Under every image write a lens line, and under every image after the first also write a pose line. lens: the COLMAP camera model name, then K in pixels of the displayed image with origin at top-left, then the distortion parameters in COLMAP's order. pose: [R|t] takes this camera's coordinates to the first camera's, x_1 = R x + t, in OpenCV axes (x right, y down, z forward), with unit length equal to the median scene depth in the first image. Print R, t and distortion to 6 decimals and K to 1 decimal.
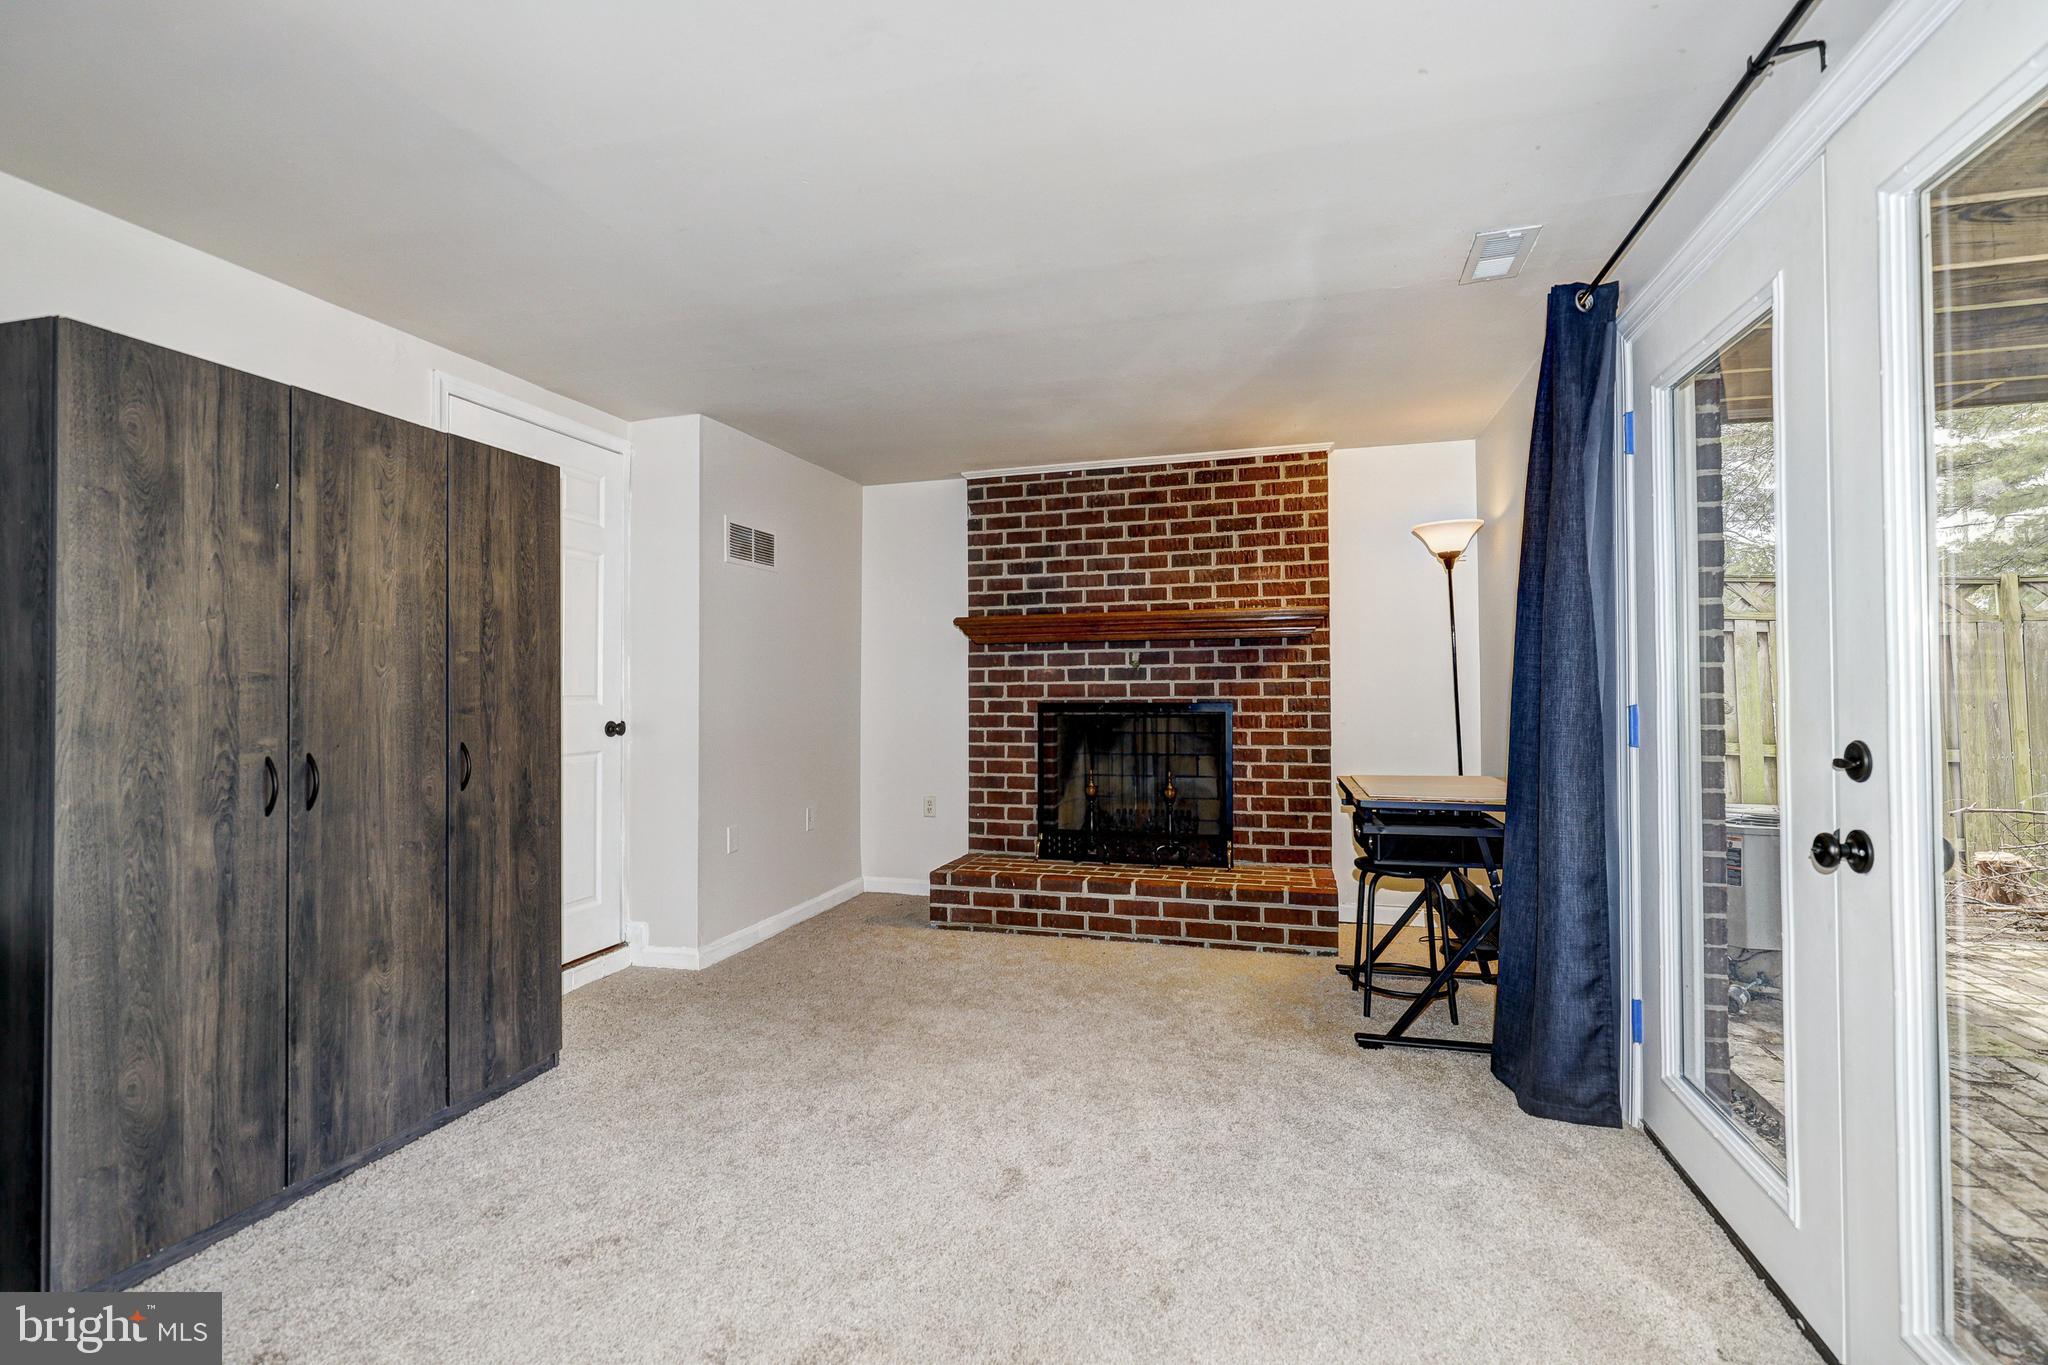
lens RADIAL K [[933.4, 0, 1029.6], [0, 933.4, 681.9], [0, 0, 1]] dist [-0.000656, 0.001065]
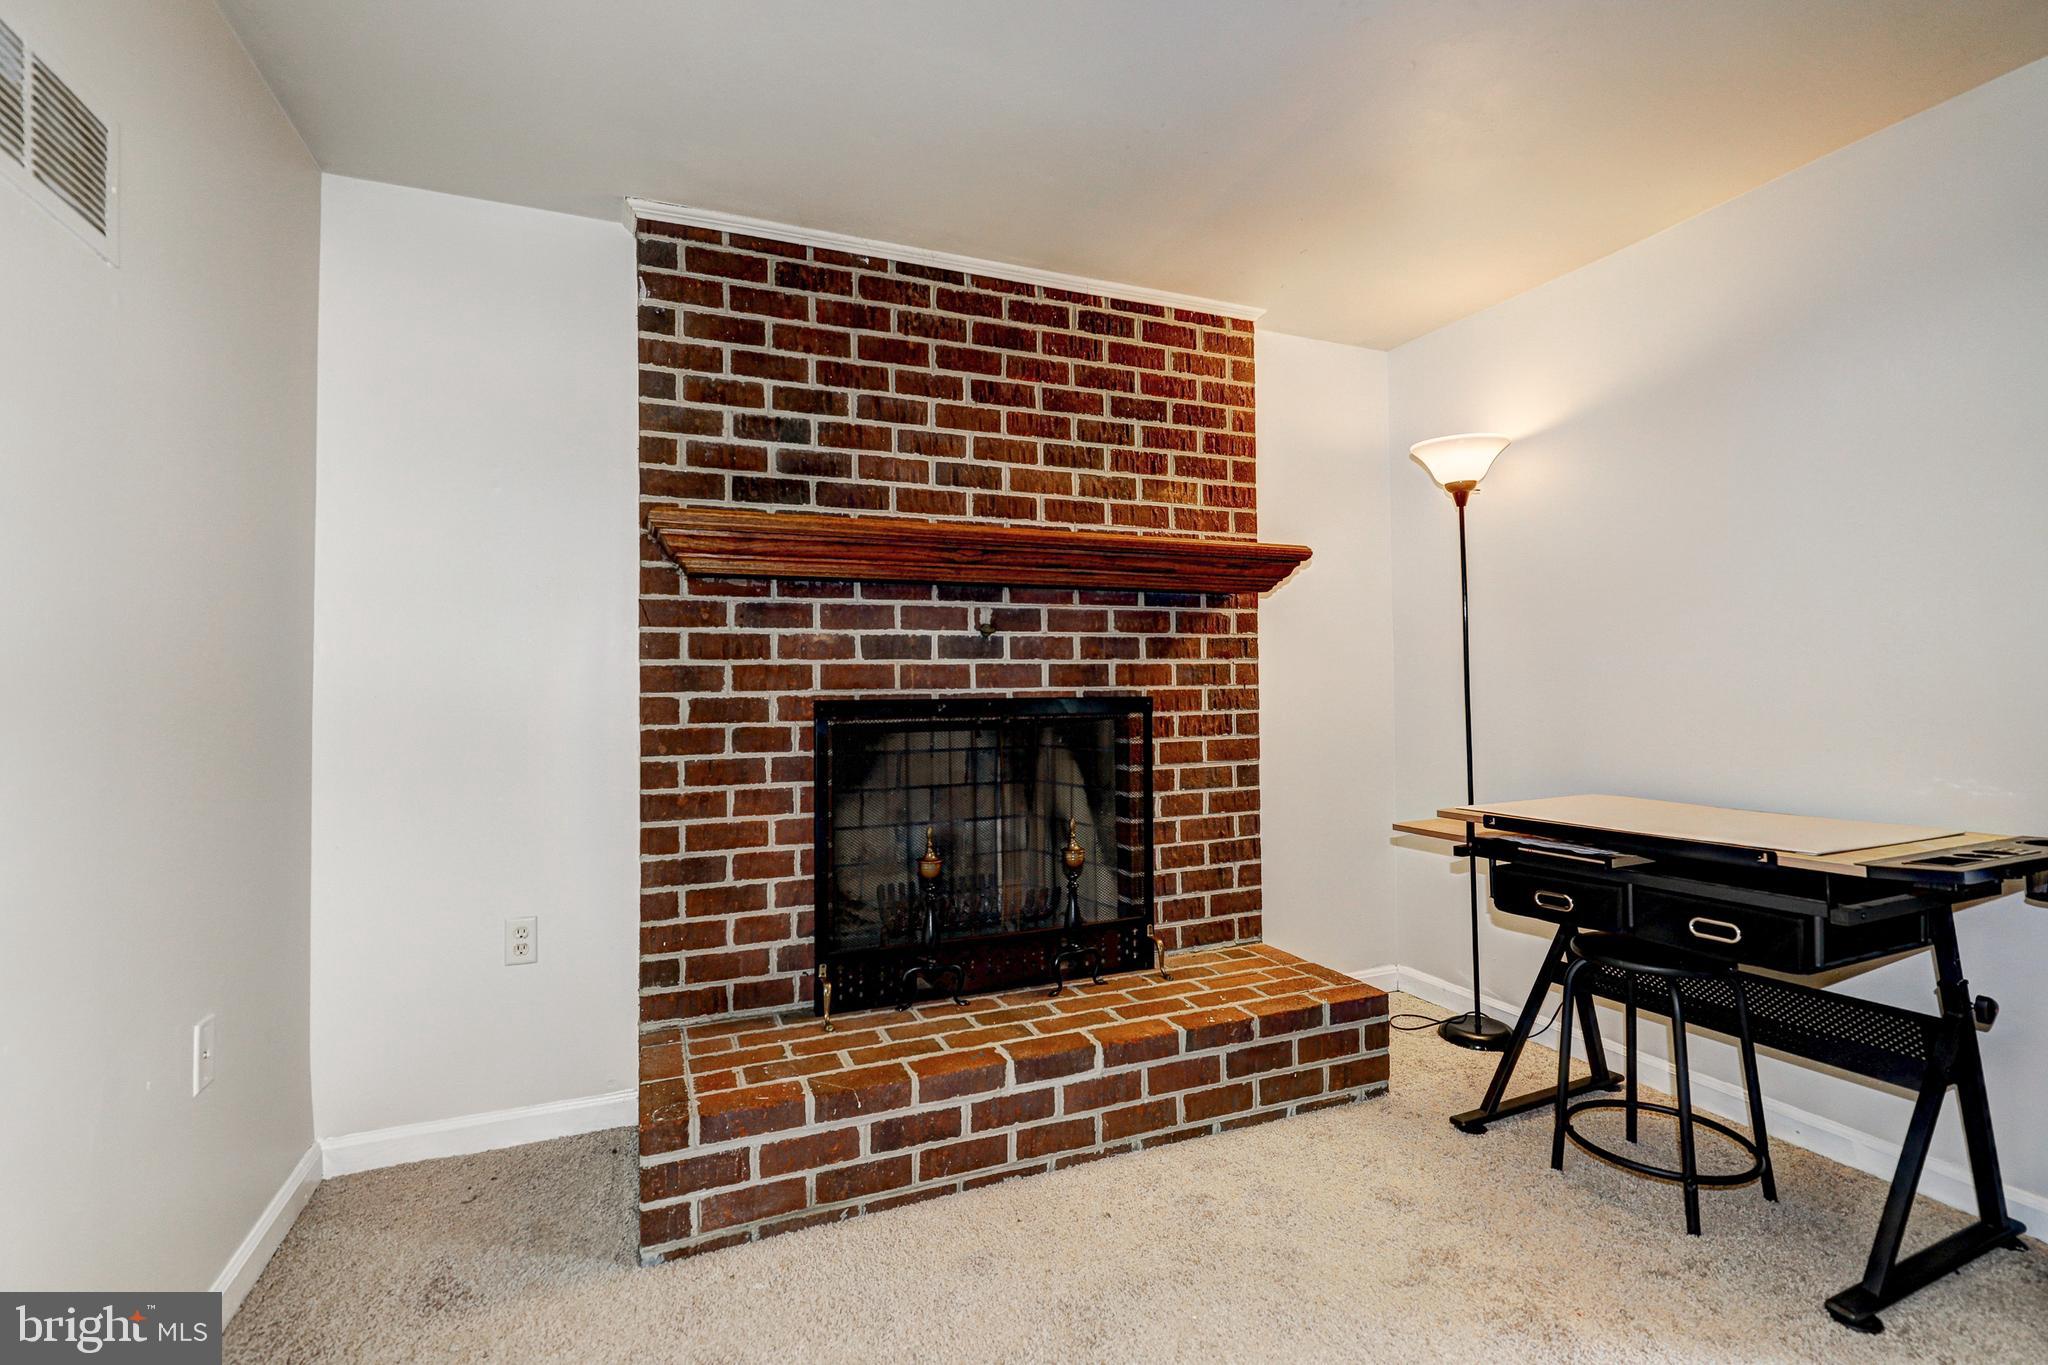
lens RADIAL K [[933.4, 0, 1039.4], [0, 933.4, 679.4], [0, 0, 1]] dist [-0.000656, 0.001065]
pose [[0.774330, 0.004305, 0.632767, -0.214762], [-0.000604, 0.999981, -0.006064, 0.014054], [-0.632781, 0.004313, 0.774318, 0.547455]]
